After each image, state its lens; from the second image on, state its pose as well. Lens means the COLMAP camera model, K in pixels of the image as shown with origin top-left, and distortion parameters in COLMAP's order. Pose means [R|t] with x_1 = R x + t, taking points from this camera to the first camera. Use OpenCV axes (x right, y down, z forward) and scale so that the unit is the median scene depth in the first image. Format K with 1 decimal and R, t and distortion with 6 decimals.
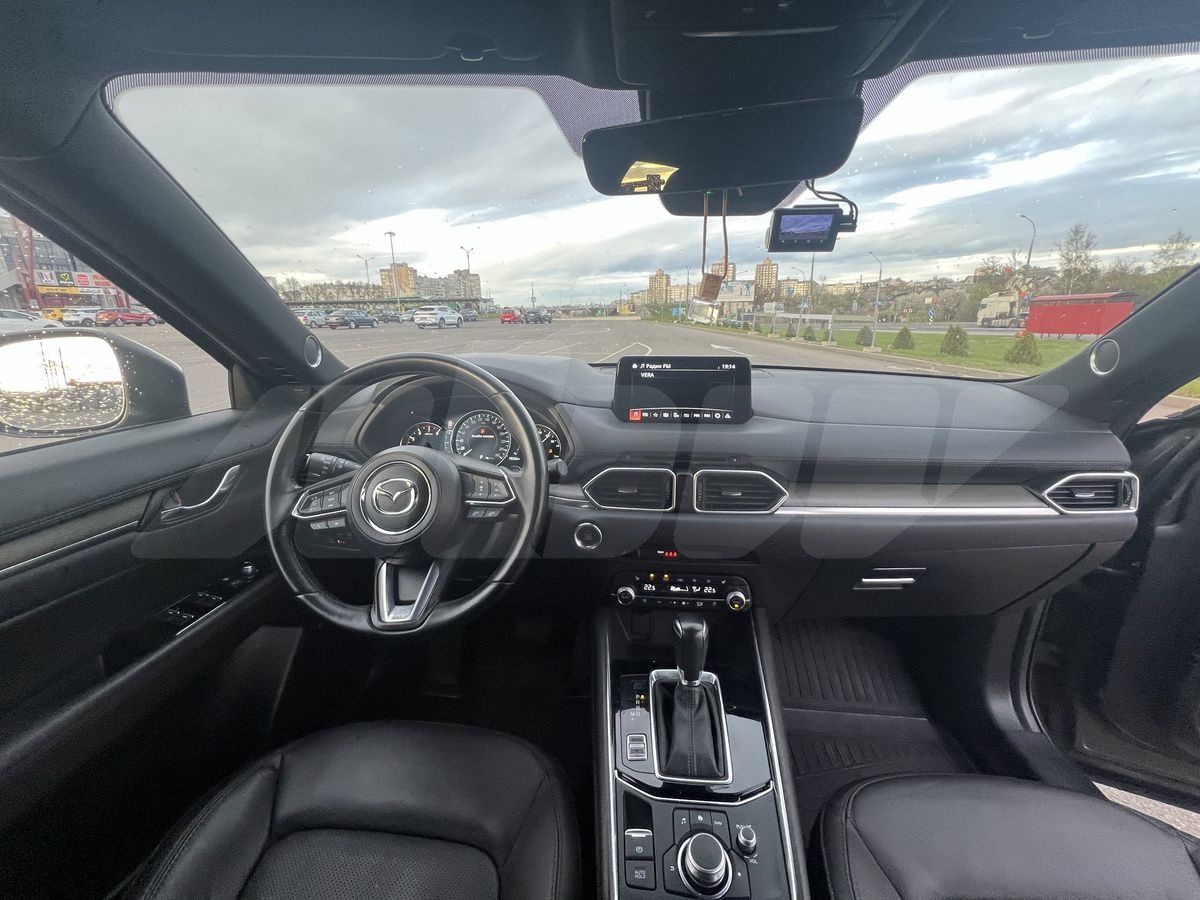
lens RADIAL K [[478.7, 0, 596.6], [0, 478.7, 445.9], [0, 0, 1]] dist [-0.013664, 0.002095]
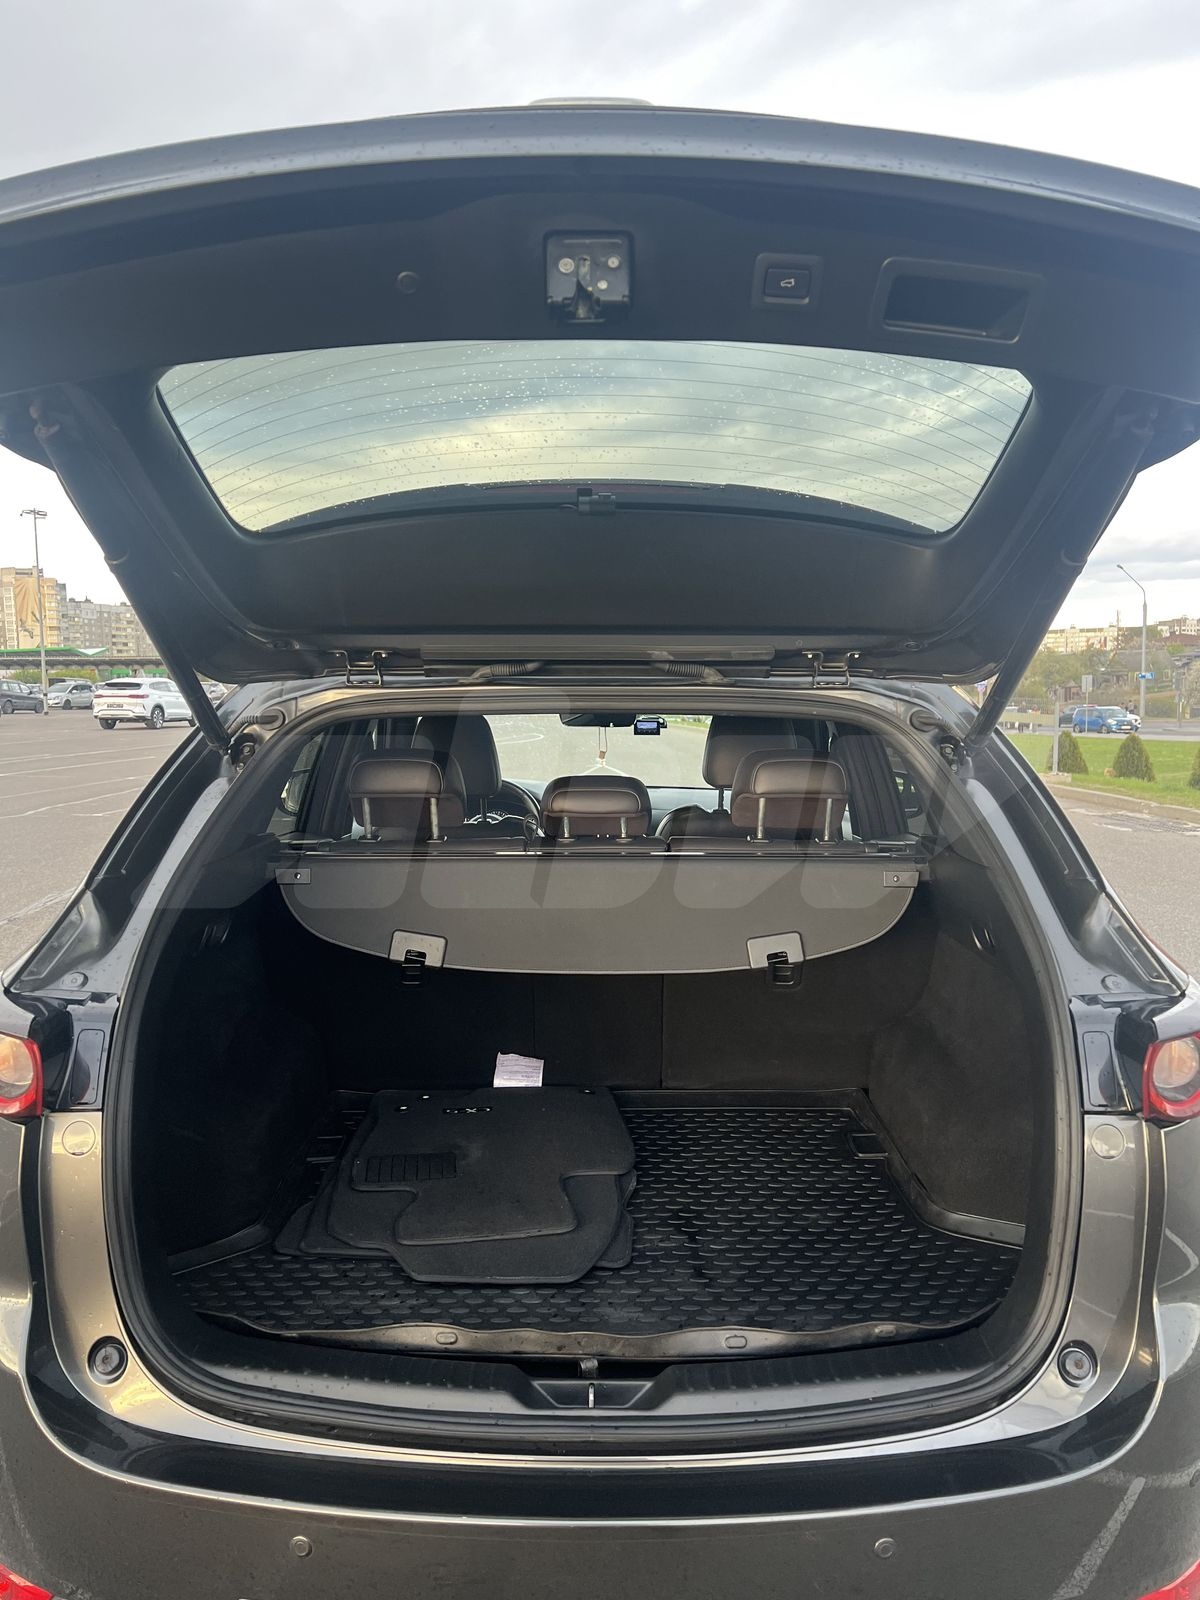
lens RADIAL K [[1195.2, 0, 594.7], [0, 1195.2, 803.7], [0, 0, 1]] dist [0.048581, -0.057799]
pose [[0.997212, 0.001899, 0.074600, -0.152910], [0.011219, 0.984500, -0.175023, 0.613610], [-0.073776, 0.175372, 0.981734, -3.106599]]
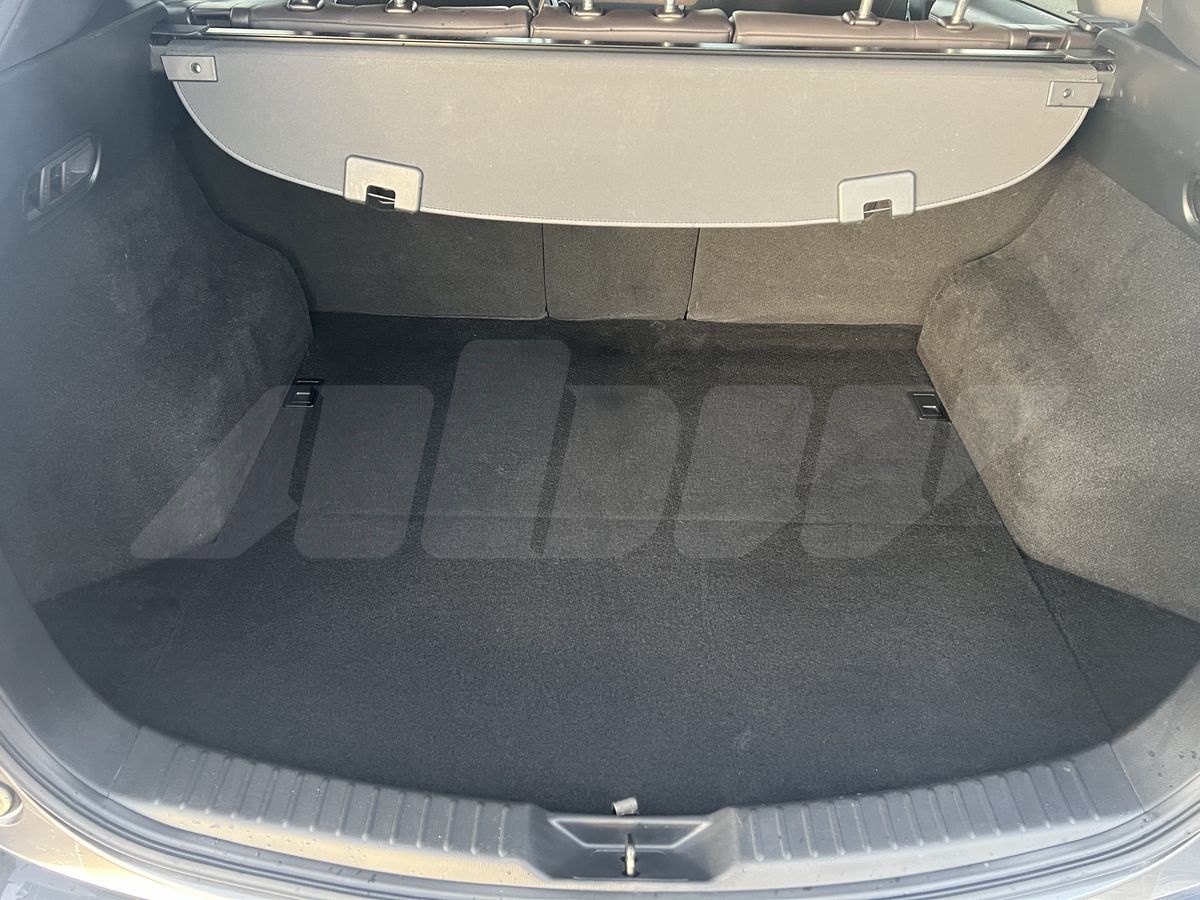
lens RADIAL K [[896.4, 0, 599.6], [0, 896.4, 468.6], [0, 0, 1]] dist [0.048581, -0.057799]
pose [[0.995910, -0.024917, 0.086845, -0.140913], [-0.008185, 0.932385, 0.361373, 0.422486], [-0.089977, -0.360606, 0.928368, -2.236887]]
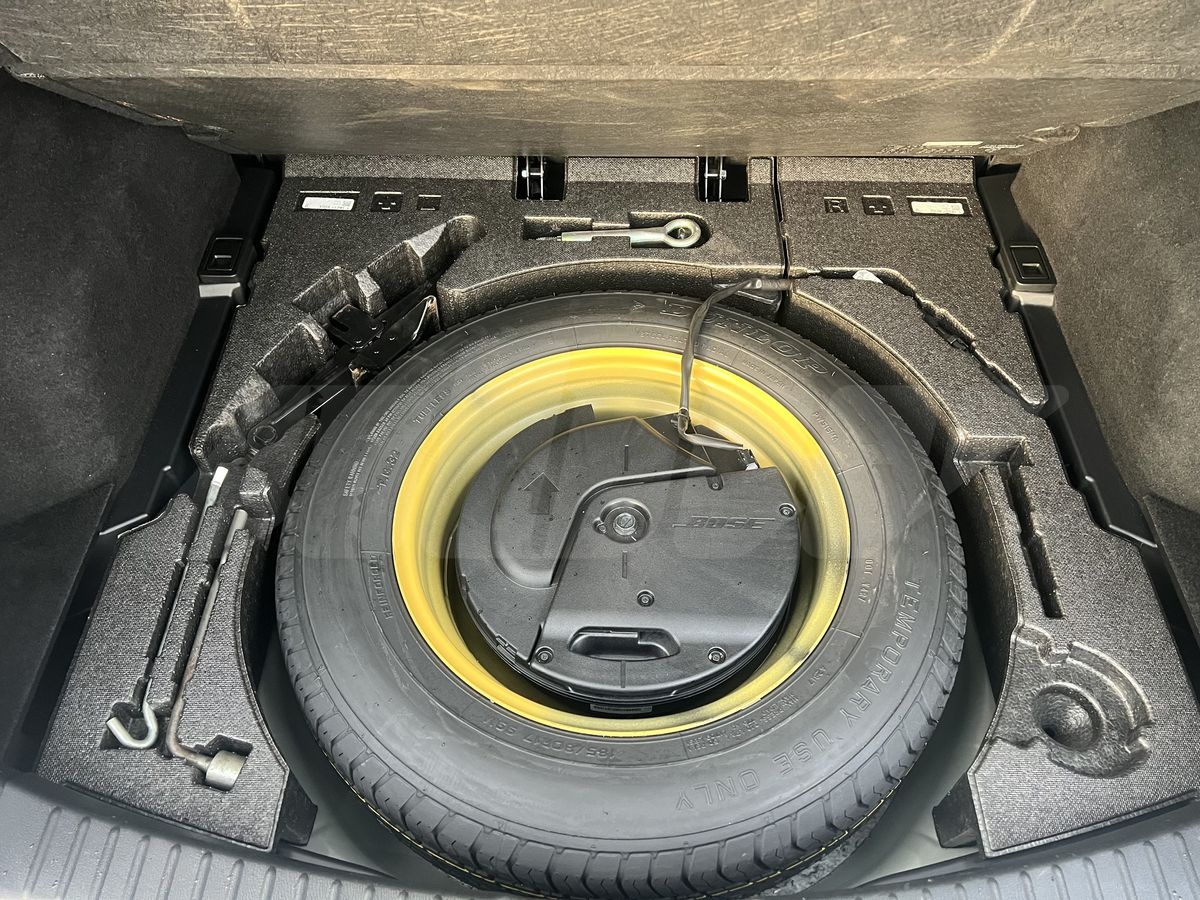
lens RADIAL K [[896.4, 0, 598.5], [0, 896.4, 453.3], [0, 0, 1]] dist [0.048581, -0.057799]
pose [[0.997287, -0.052100, 0.052004, -0.086417], [0.011621, 0.809022, 0.587663, 0.375954], [-0.072690, -0.585464, 0.807433, -1.900892]]
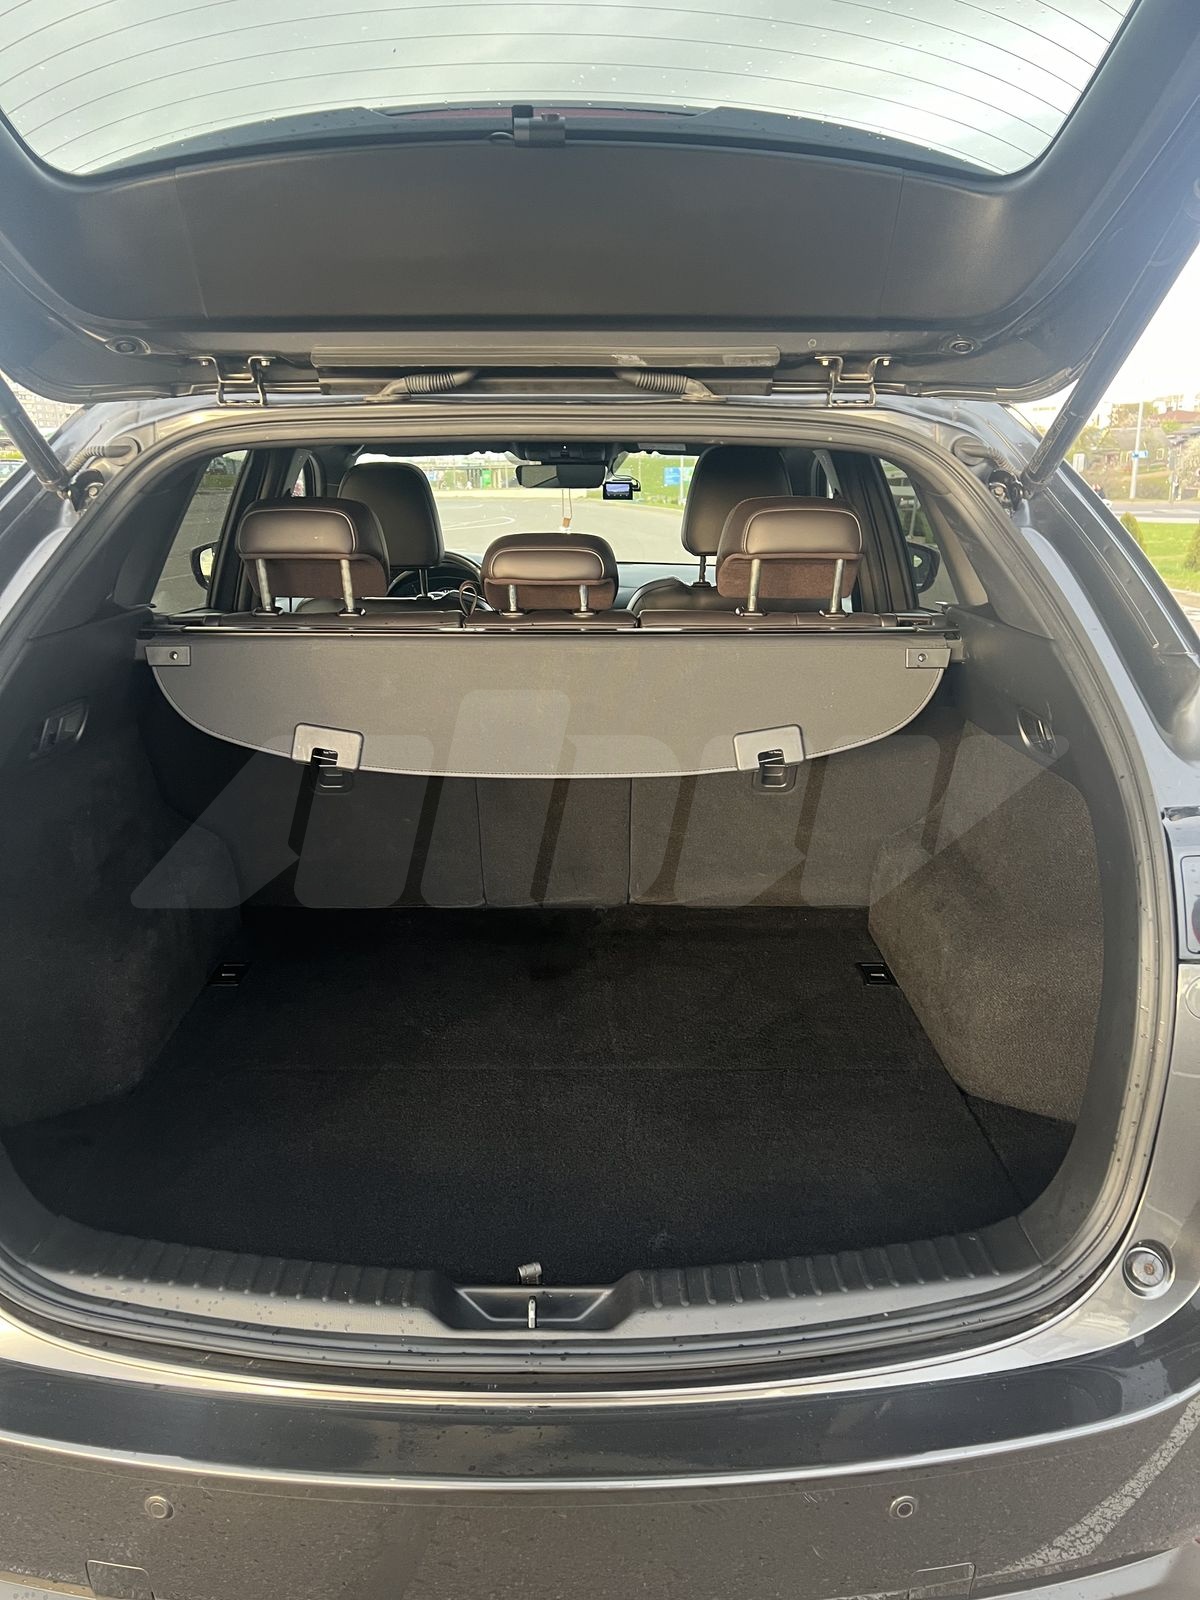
lens RADIAL K [[1195.2, 0, 575.8], [0, 1195.2, 795.1], [0, 0, 1]] dist [0.048581, -0.057799]
pose [[0.996768, -0.013442, 0.079205, -0.091912], [0.014152, 0.999864, -0.008409, 0.582021], [-0.079081, 0.009502, 0.996823, -2.718057]]
